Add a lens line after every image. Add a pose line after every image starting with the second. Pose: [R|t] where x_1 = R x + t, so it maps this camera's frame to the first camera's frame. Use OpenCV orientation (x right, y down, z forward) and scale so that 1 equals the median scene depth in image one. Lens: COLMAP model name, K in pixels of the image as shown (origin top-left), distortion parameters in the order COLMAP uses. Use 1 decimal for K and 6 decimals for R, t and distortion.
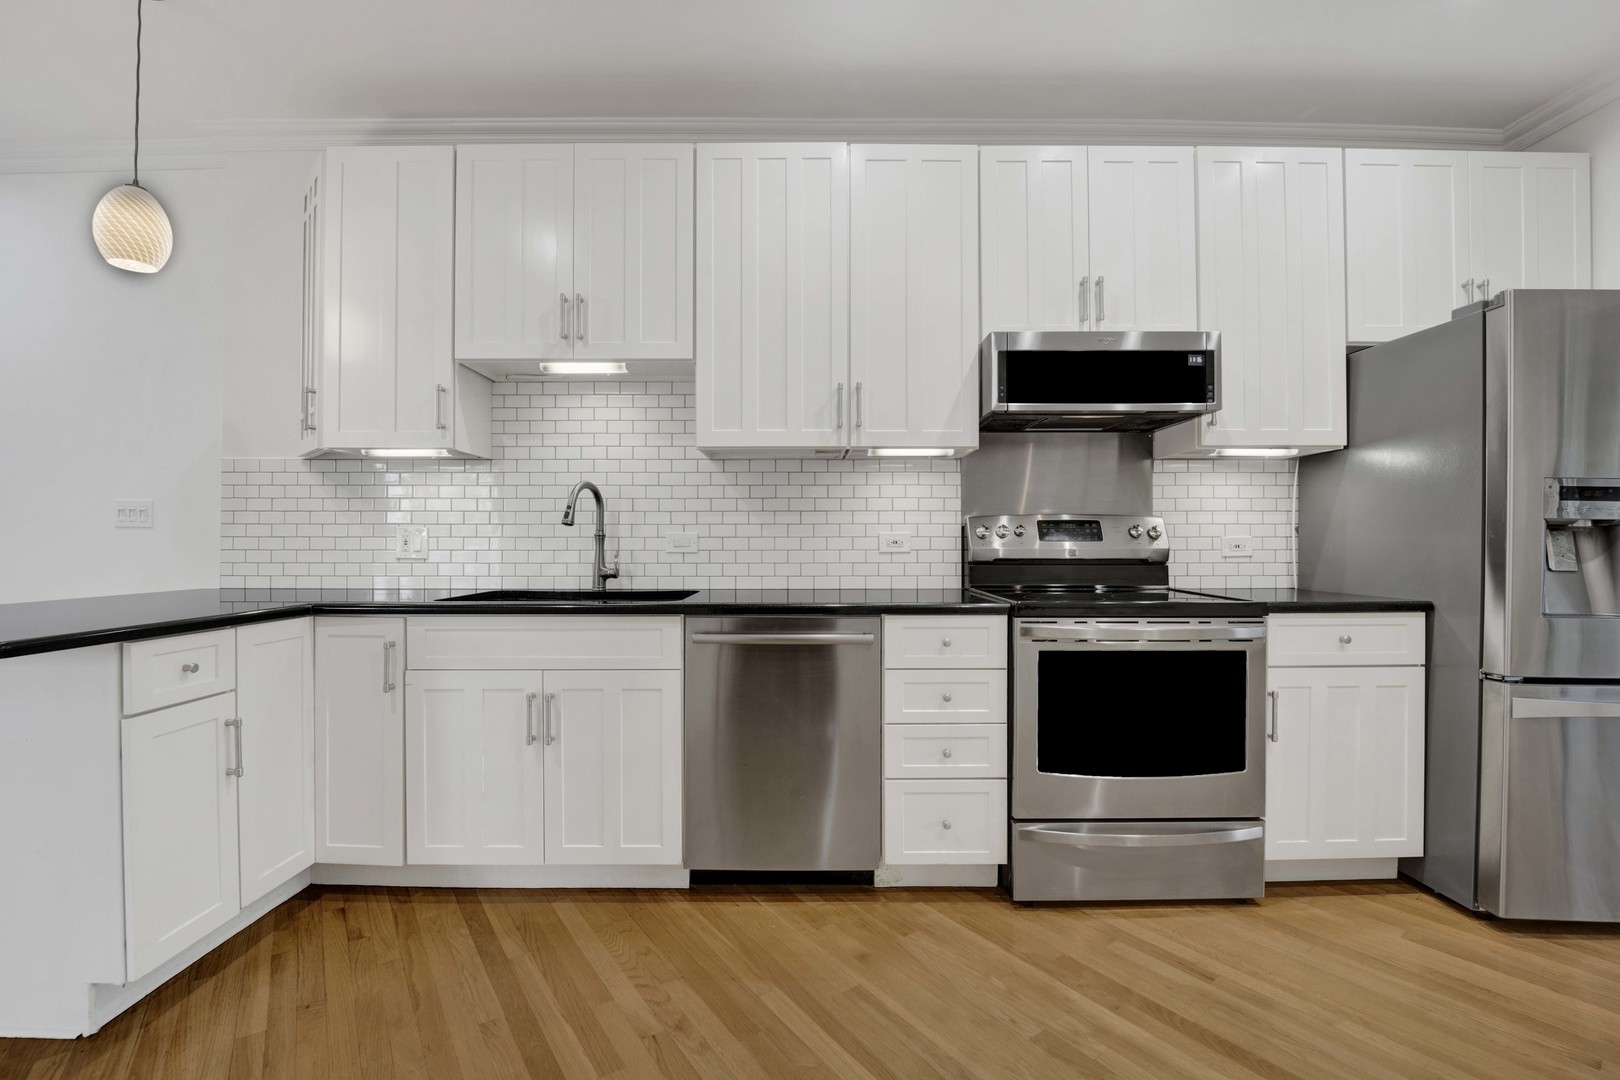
lens RADIAL K [[684.1, 0, 803.9], [0, 684.1, 540.4], [0, 0, 1]] dist [-0.021776, -0.000126]
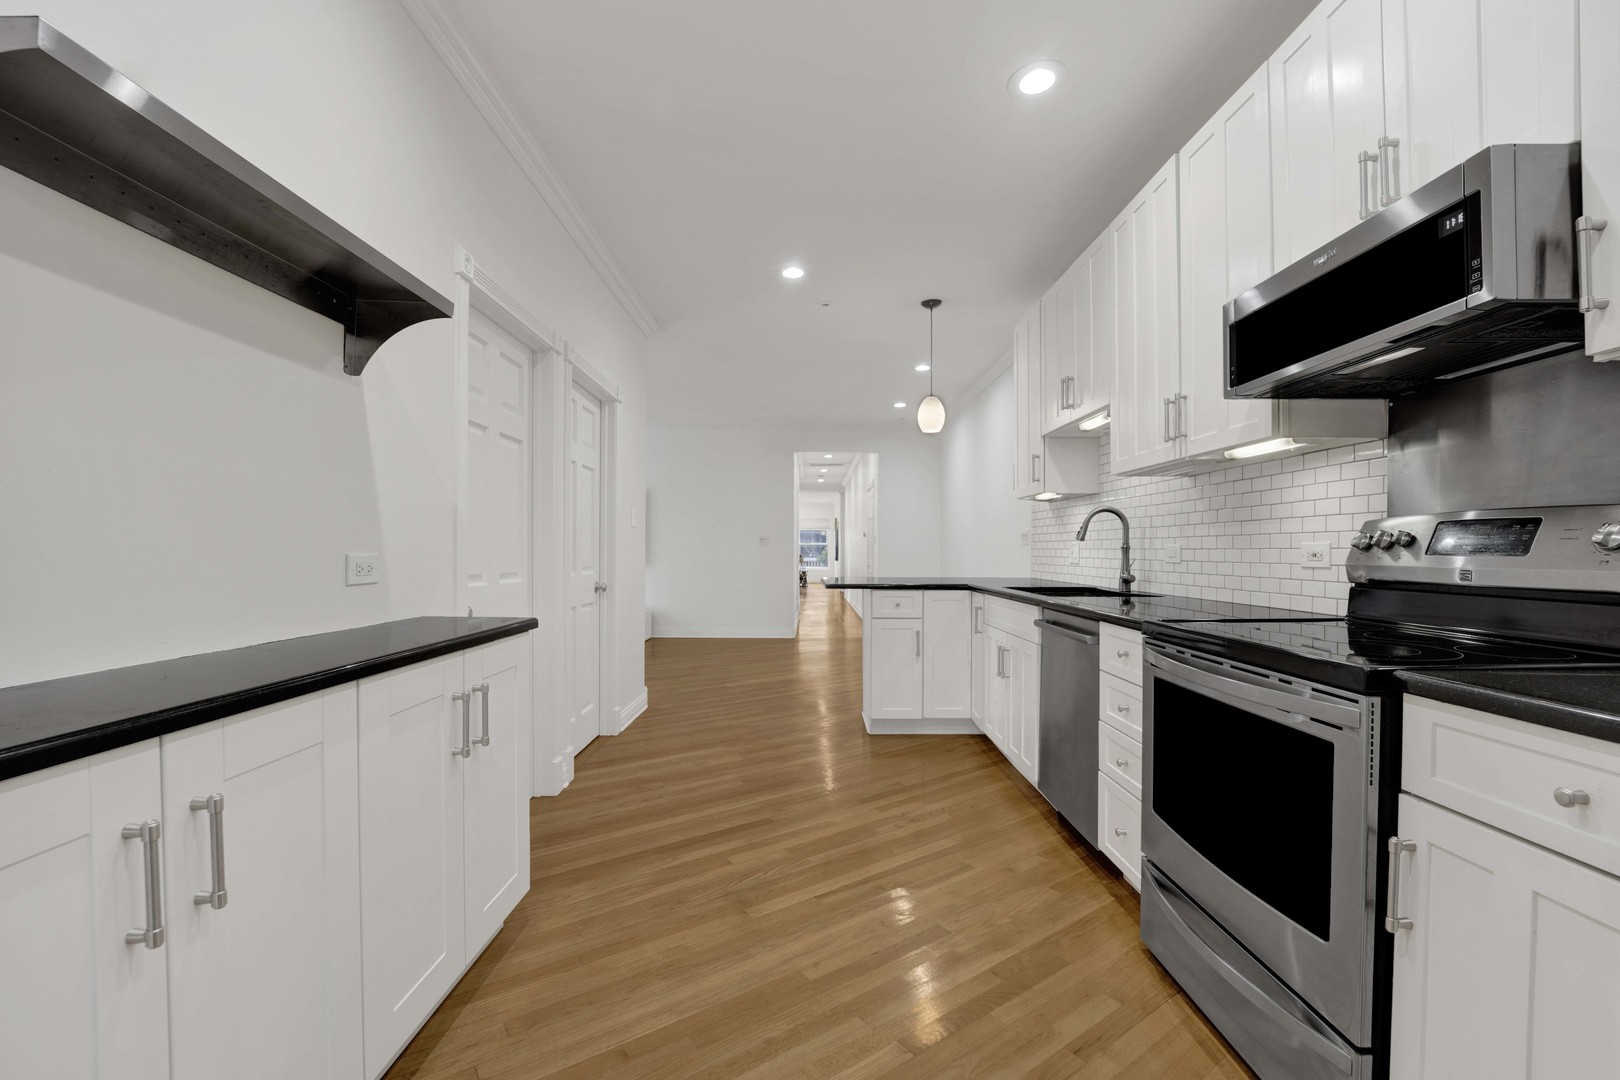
lens RADIAL K [[684.1, 0, 820.4], [0, 684.1, 554.6], [0, 0, 1]] dist [-0.021776, -0.000126]
pose [[0.016827, 0.008157, -0.999825, 0.947935], [0.002532, 0.999963, 0.008200, -0.005892], [0.999855, -0.002670, 0.016805, 0.417735]]
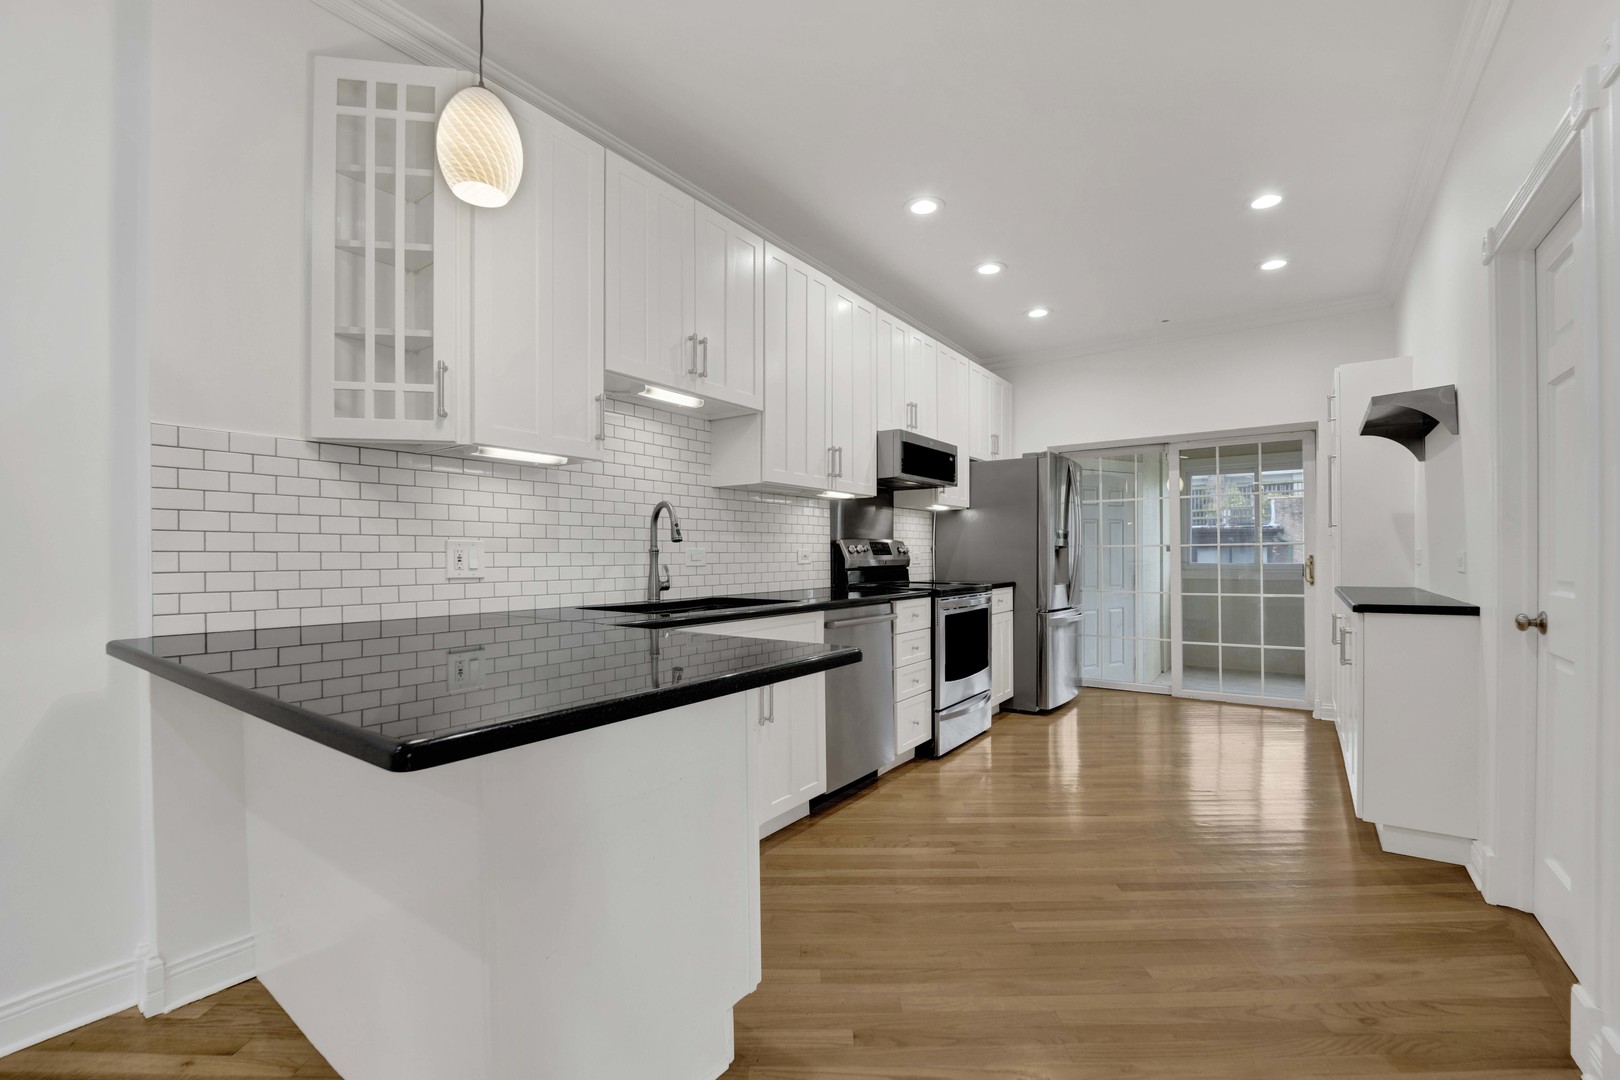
lens RADIAL K [[684.1, 0, 805.9], [0, 684.1, 559.8], [0, 0, 1]] dist [-0.021776, -0.000126]
pose [[0.590035, -0.007775, 0.807340, -1.030915], [0.004651, 0.999970, 0.006231, 0.001308], [-0.807364, 0.000078, 0.590054, 0.173889]]
